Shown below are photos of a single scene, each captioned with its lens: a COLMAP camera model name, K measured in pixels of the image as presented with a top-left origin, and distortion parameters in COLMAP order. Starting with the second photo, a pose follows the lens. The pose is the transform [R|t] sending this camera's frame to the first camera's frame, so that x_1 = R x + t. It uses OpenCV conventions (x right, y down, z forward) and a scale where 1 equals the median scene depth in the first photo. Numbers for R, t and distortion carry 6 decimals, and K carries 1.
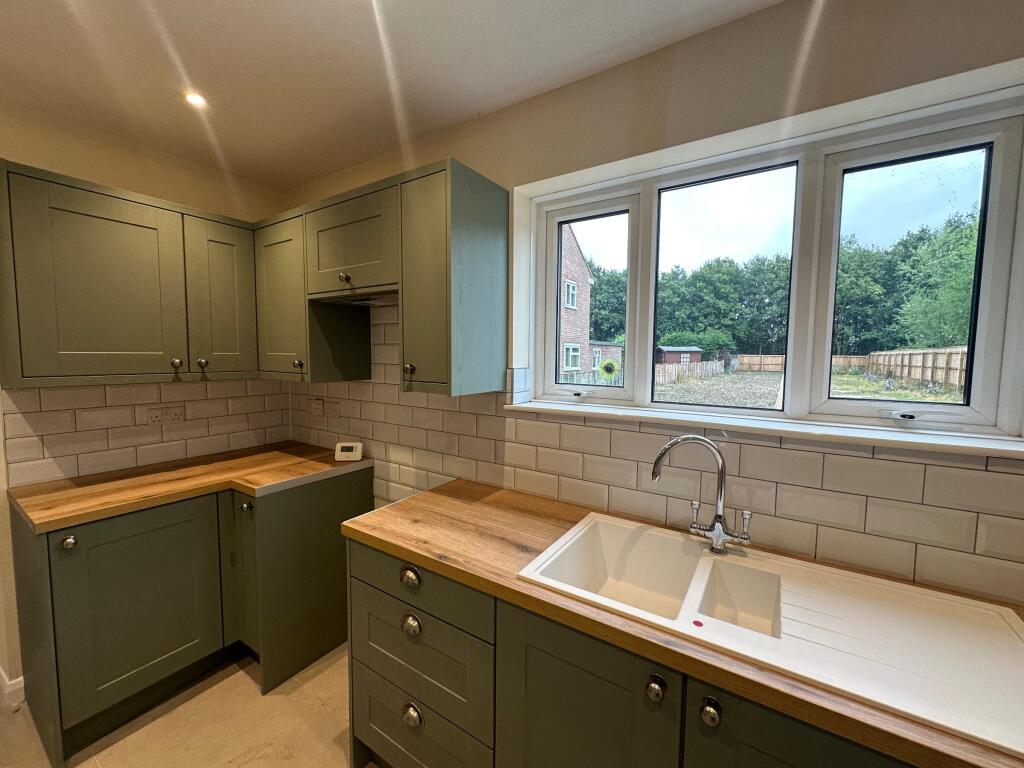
lens RADIAL K [[409.5, 0, 510.6], [0, 409.5, 381.6], [0, 0, 1]] dist [-0.006181, 0.001714]
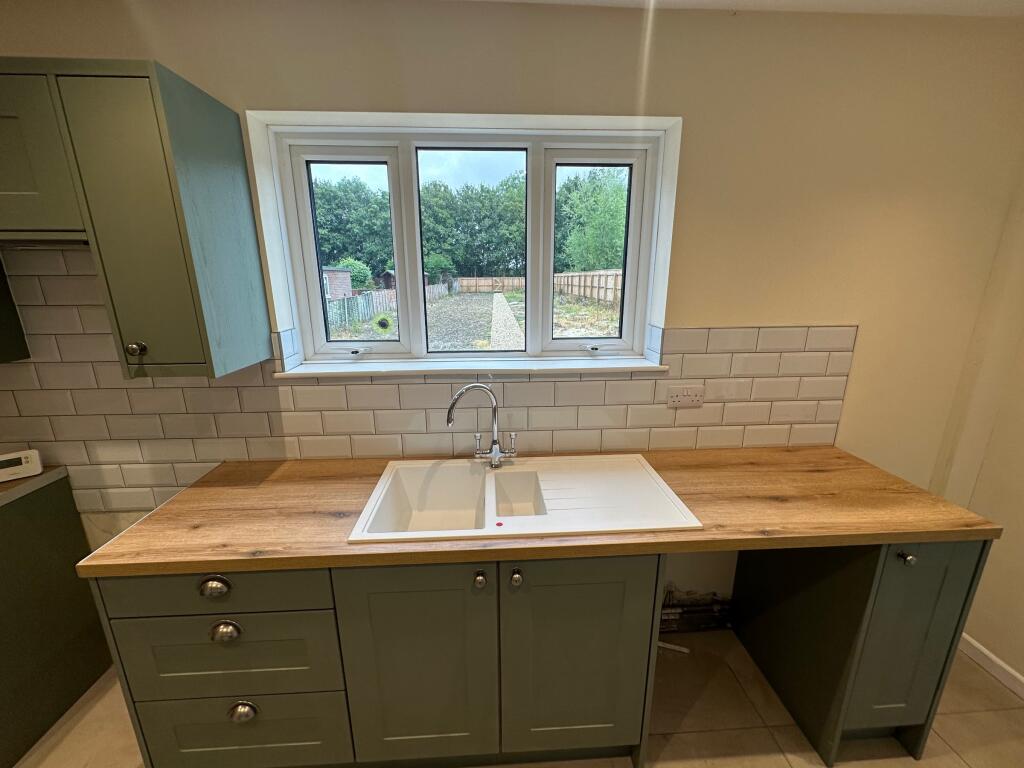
lens RADIAL K [[409.5, 0, 512.5], [0, 409.5, 381.1], [0, 0, 1]] dist [-0.006181, 0.001714]
pose [[0.804040, -0.157522, 0.573330, -0.088075], [0.052065, 0.979216, 0.196022, -0.059223], [-0.592292, -0.127760, 0.795530, -0.025187]]
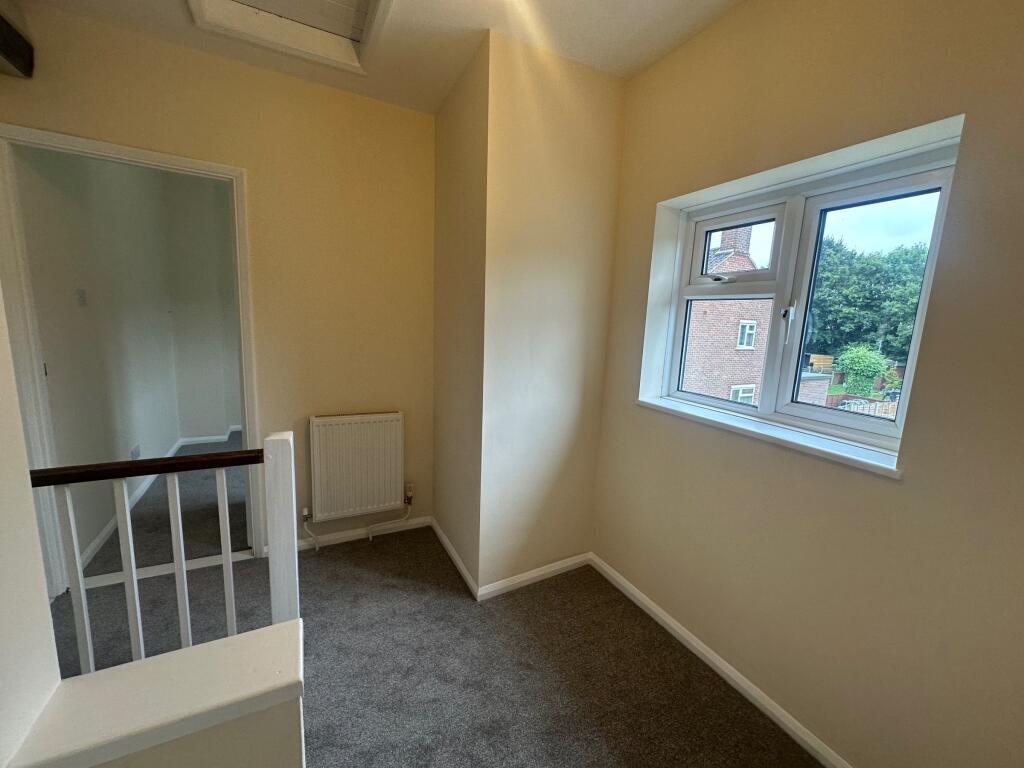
lens RADIAL K [[409.5, 0, 512.1], [0, 409.5, 385.0], [0, 0, 1]] dist [-0.006181, 0.001714]
pose [[0.871026, 0.113863, -0.477859, 1.781771], [-0.071815, 0.991830, 0.105429, -2.013904], [0.485960, -0.057514, 0.872087, -1.364555]]
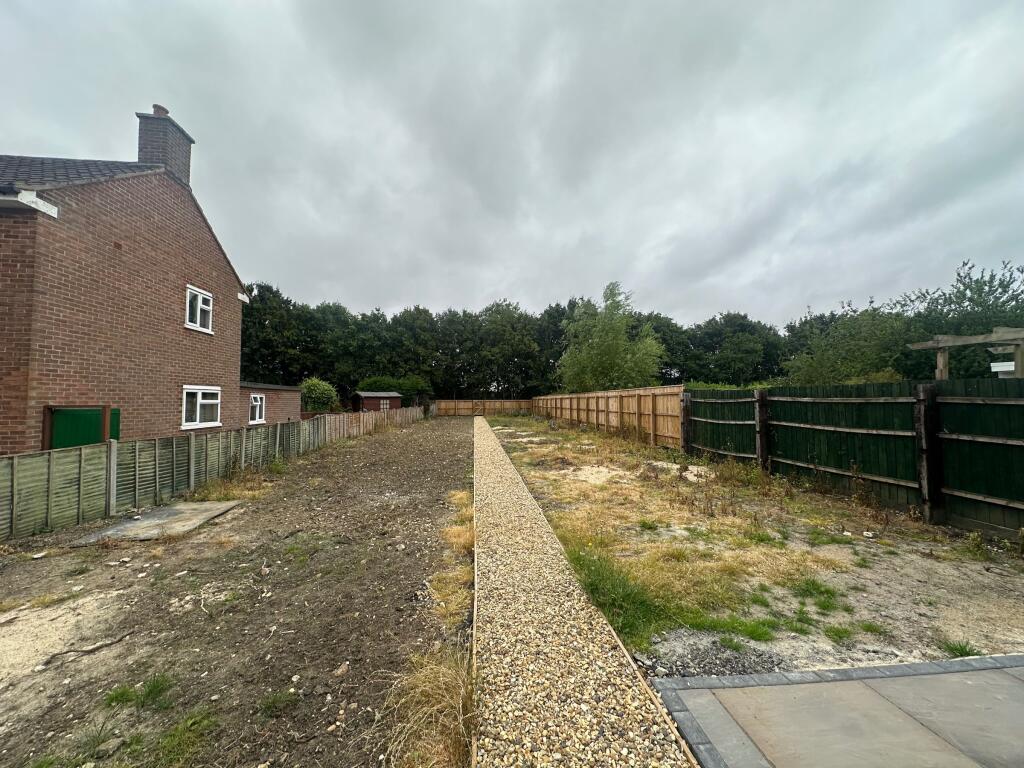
lens RADIAL K [[409.5, 0, 512.5], [0, 409.5, 379.4], [0, 0, 1]] dist [-0.006181, 0.001714]
pose [[0.772677, 0.023326, 0.634371, 1.569982], [0.051146, 0.993788, -0.098838, -0.186309], [-0.632736, 0.108815, 0.766684, 2.611396]]
